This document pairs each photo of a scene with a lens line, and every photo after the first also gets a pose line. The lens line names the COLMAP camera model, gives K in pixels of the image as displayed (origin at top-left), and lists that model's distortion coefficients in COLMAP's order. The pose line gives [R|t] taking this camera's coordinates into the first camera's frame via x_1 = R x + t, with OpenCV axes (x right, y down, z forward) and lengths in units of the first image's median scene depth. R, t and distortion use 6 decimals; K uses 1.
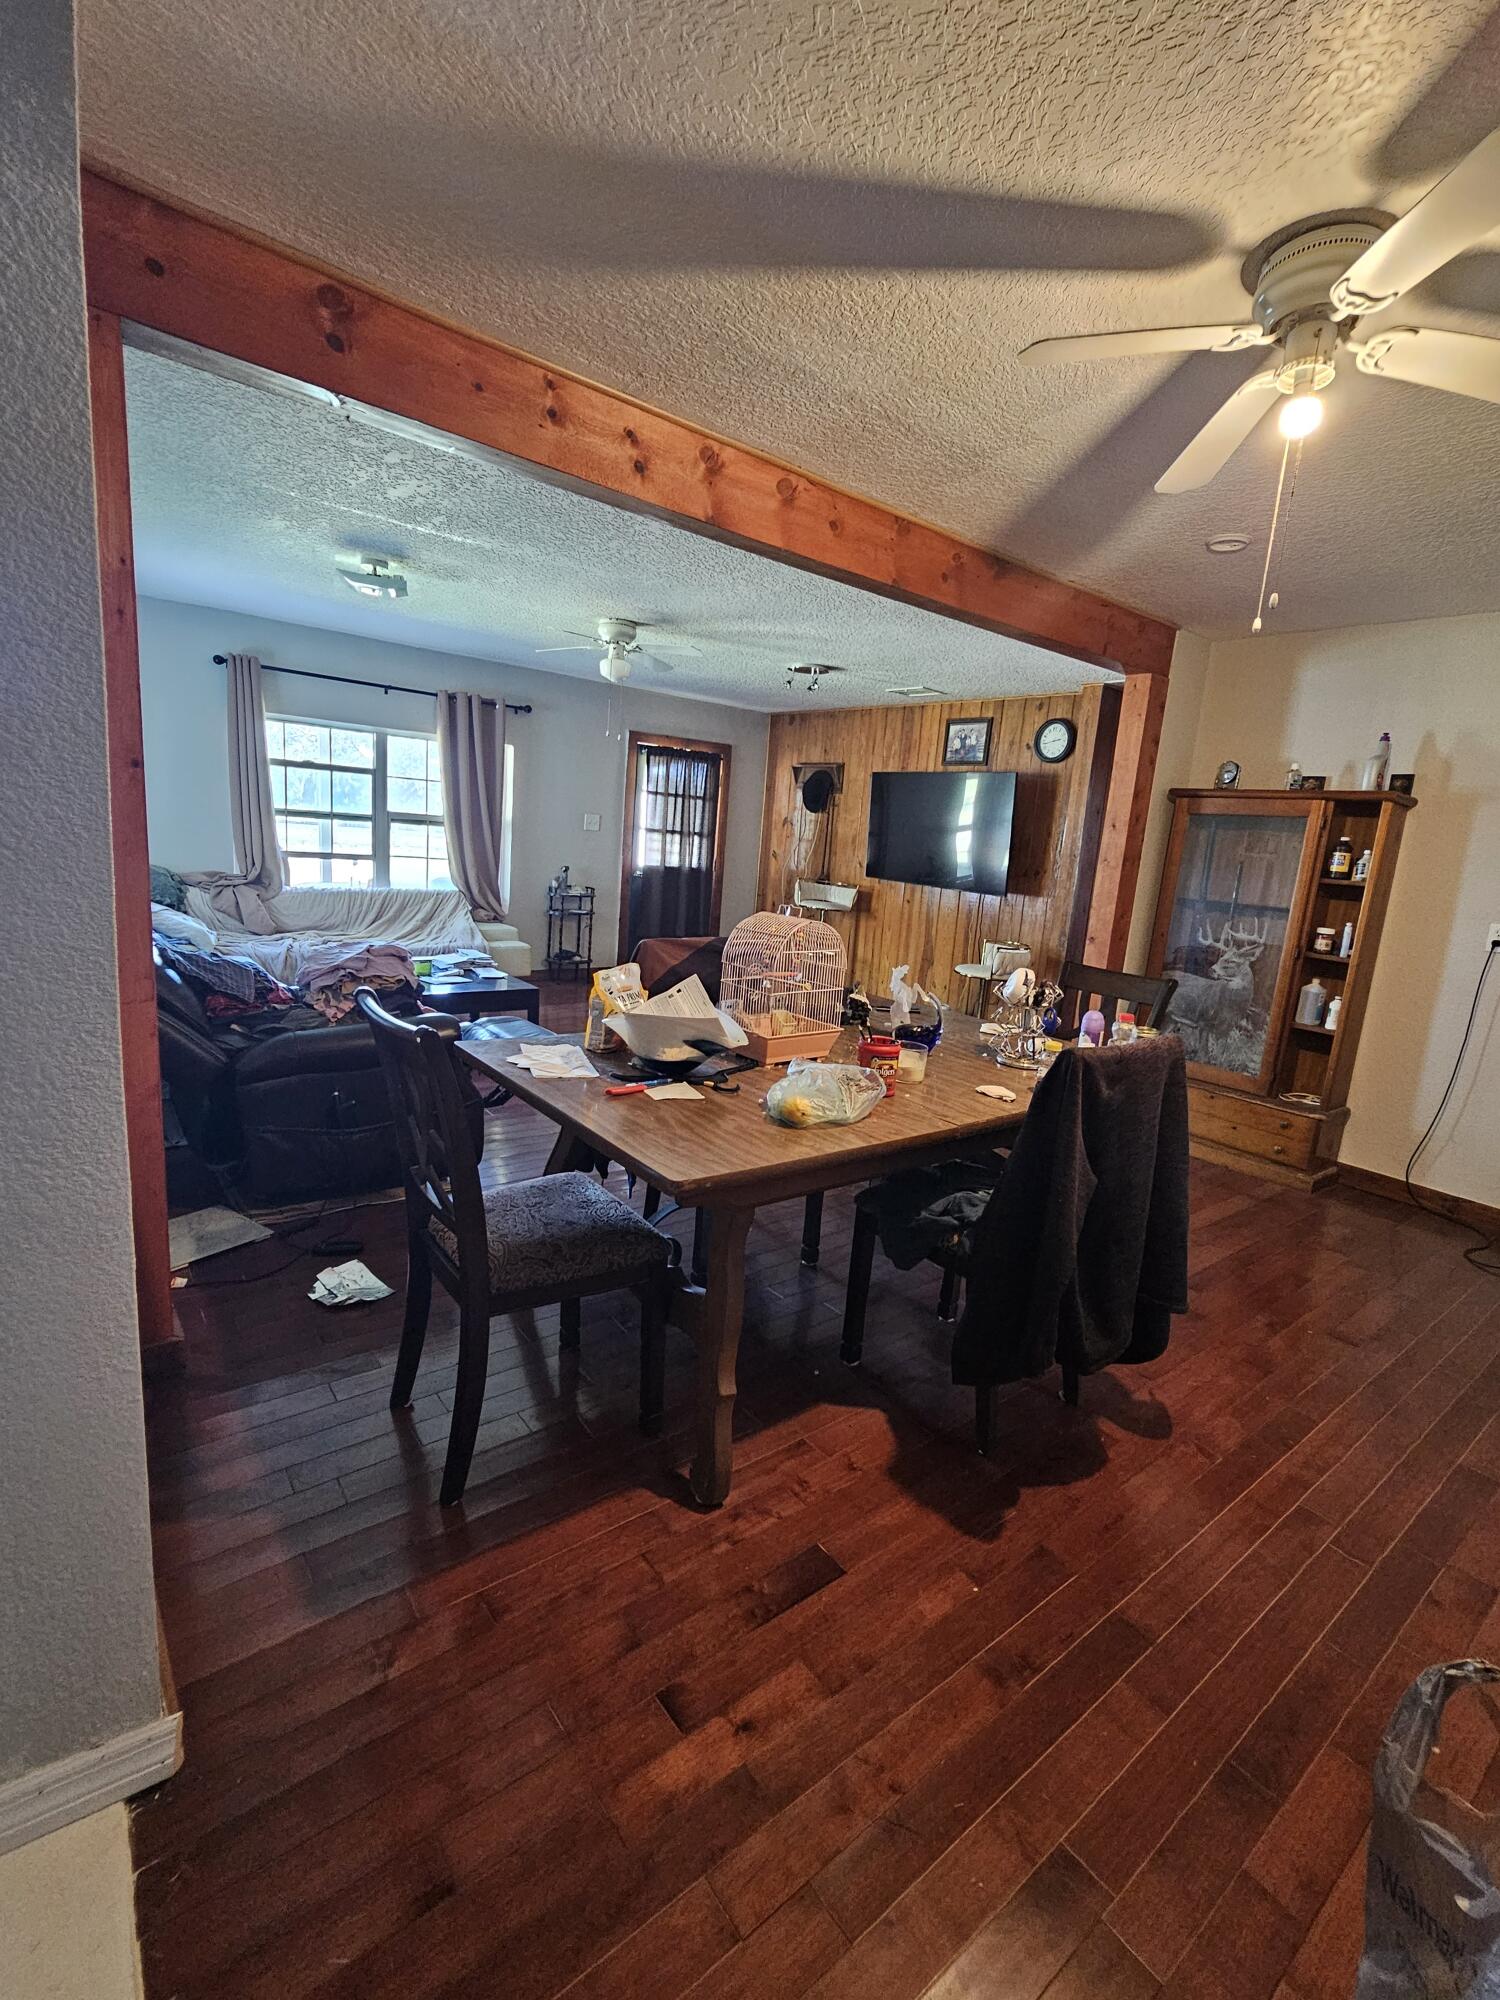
lens RADIAL K [[885.9, 0, 752.7], [0, 885.9, 1004.0], [0, 0, 1]] dist [-0.003233, 0.001509]
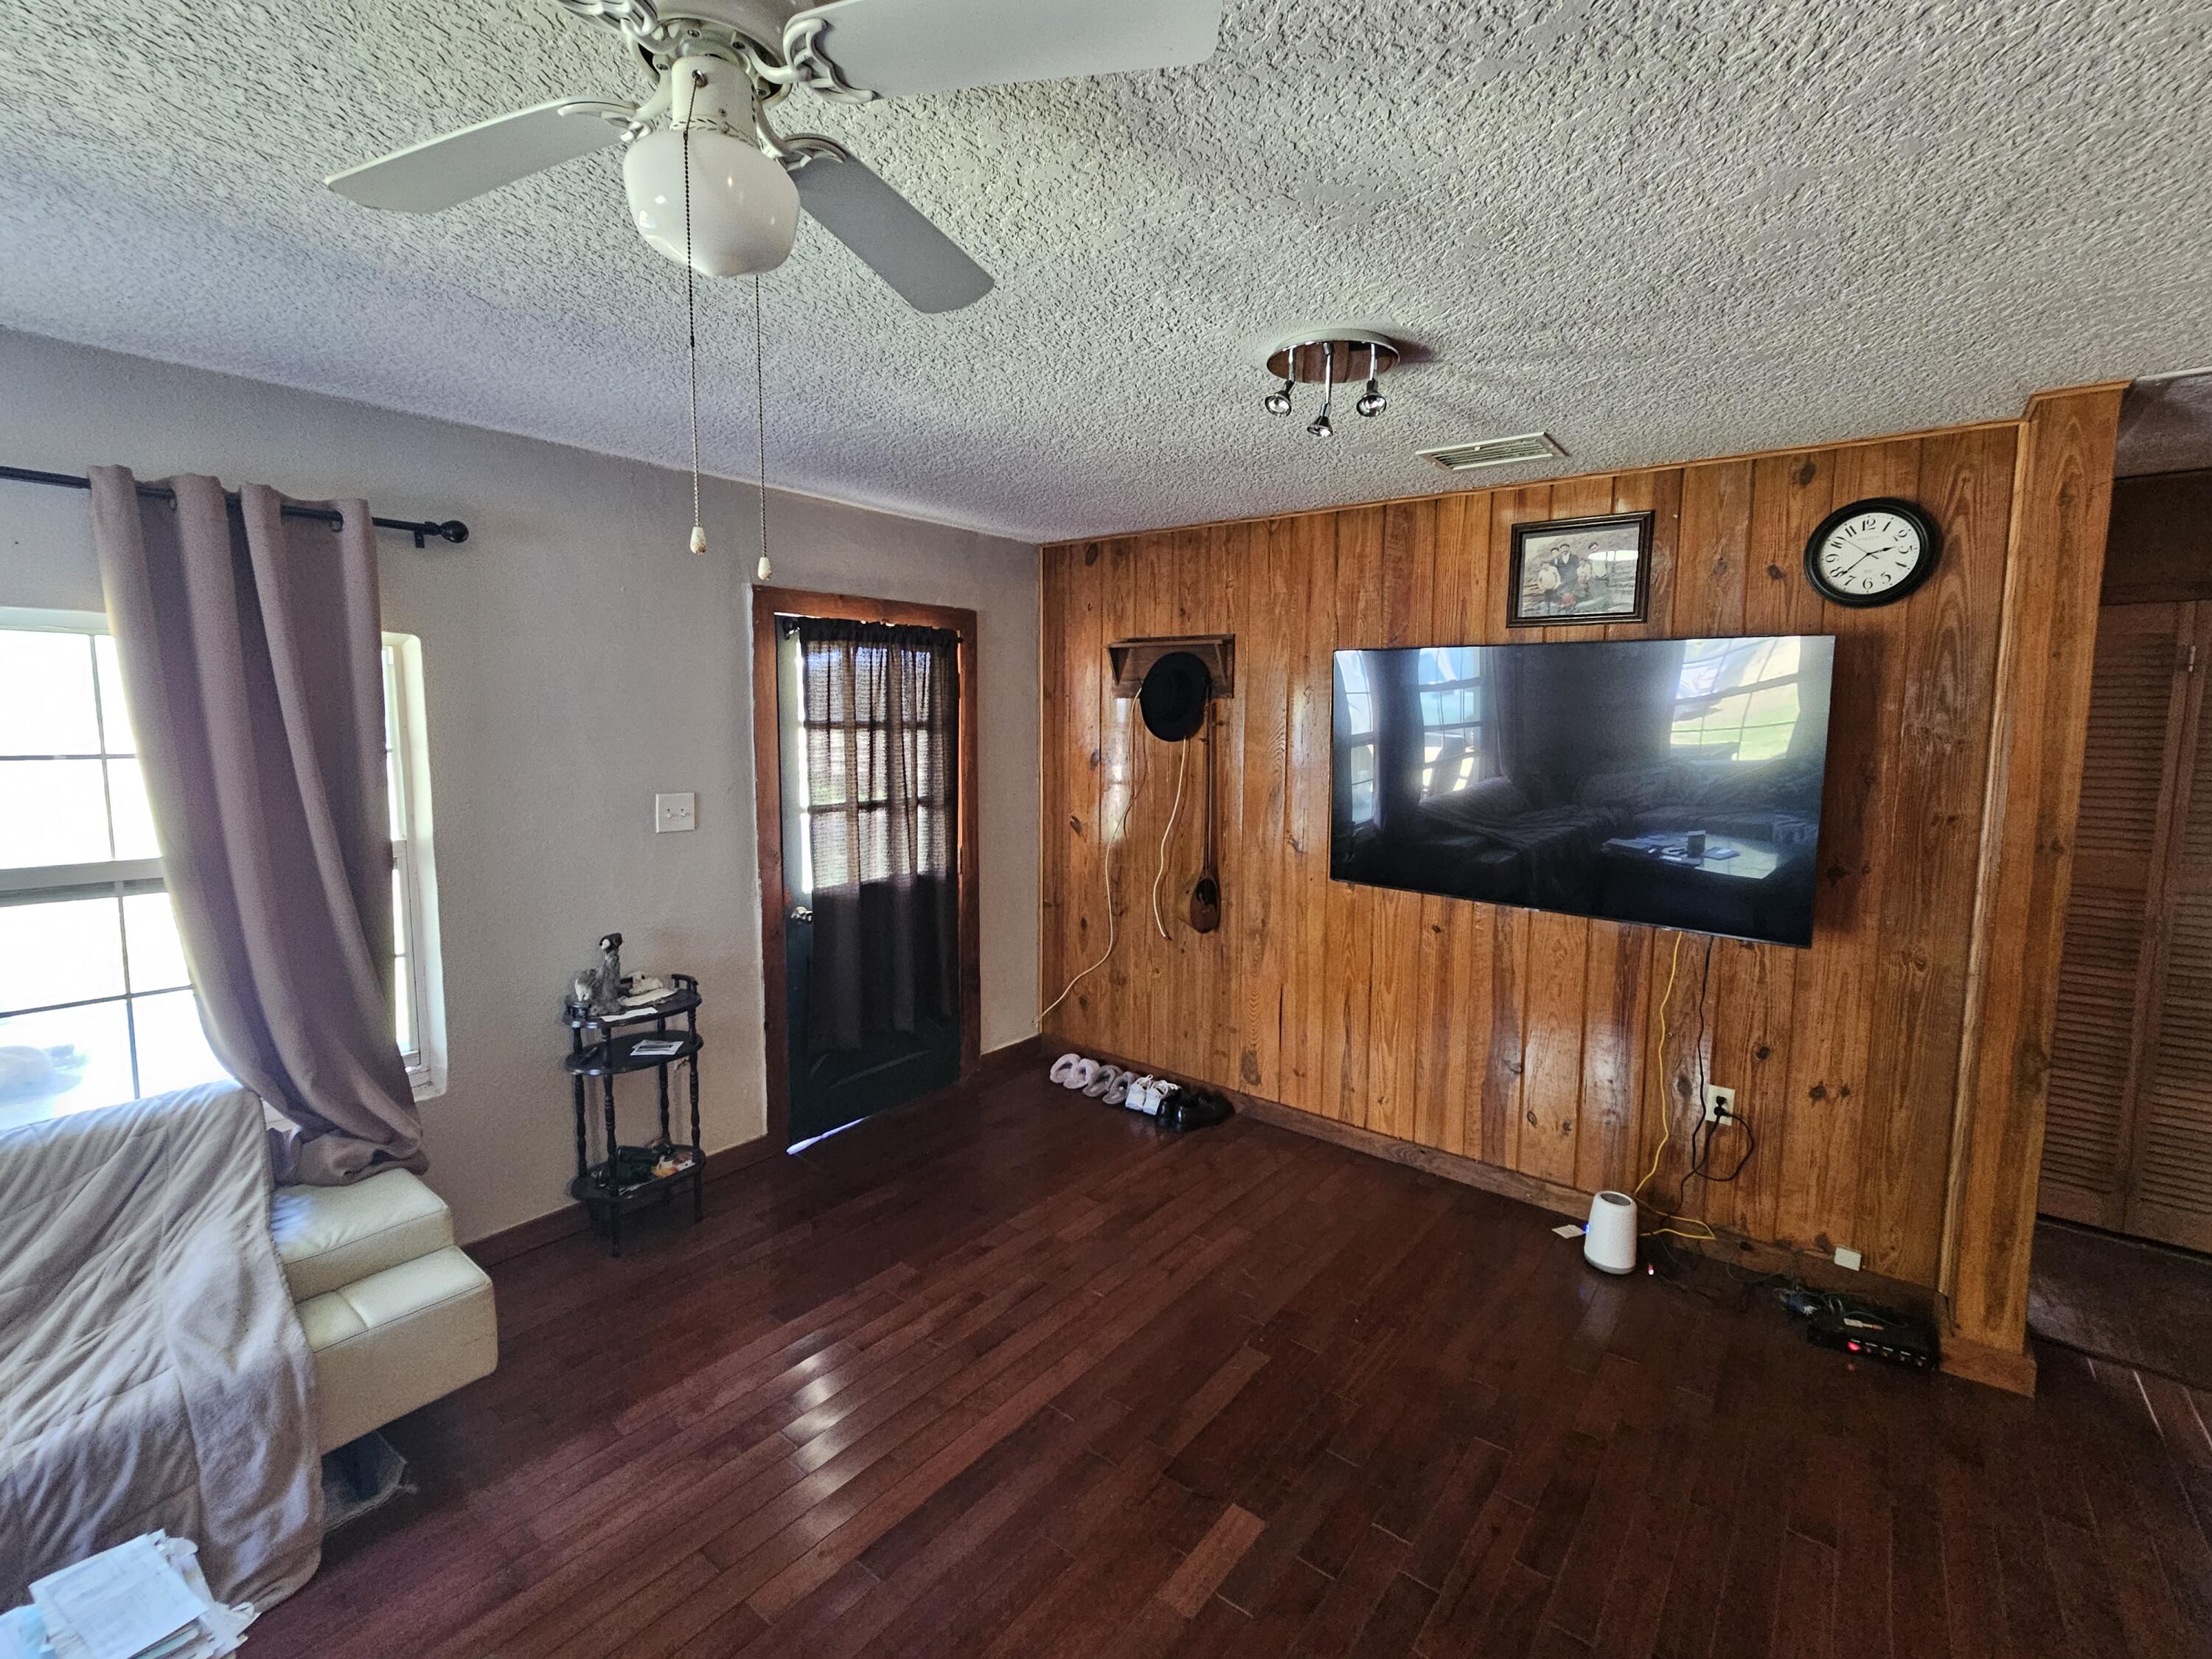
lens RADIAL K [[979.8, 0, 1102.3], [0, 979.8, 818.4], [0, 0, 1]] dist [-0.003233, 0.001509]
pose [[0.973271, -0.091632, 0.210588, -0.082347], [0.108403, 0.991674, -0.069505, -0.142716], [-0.202466, 0.090475, 0.975101, 0.500287]]
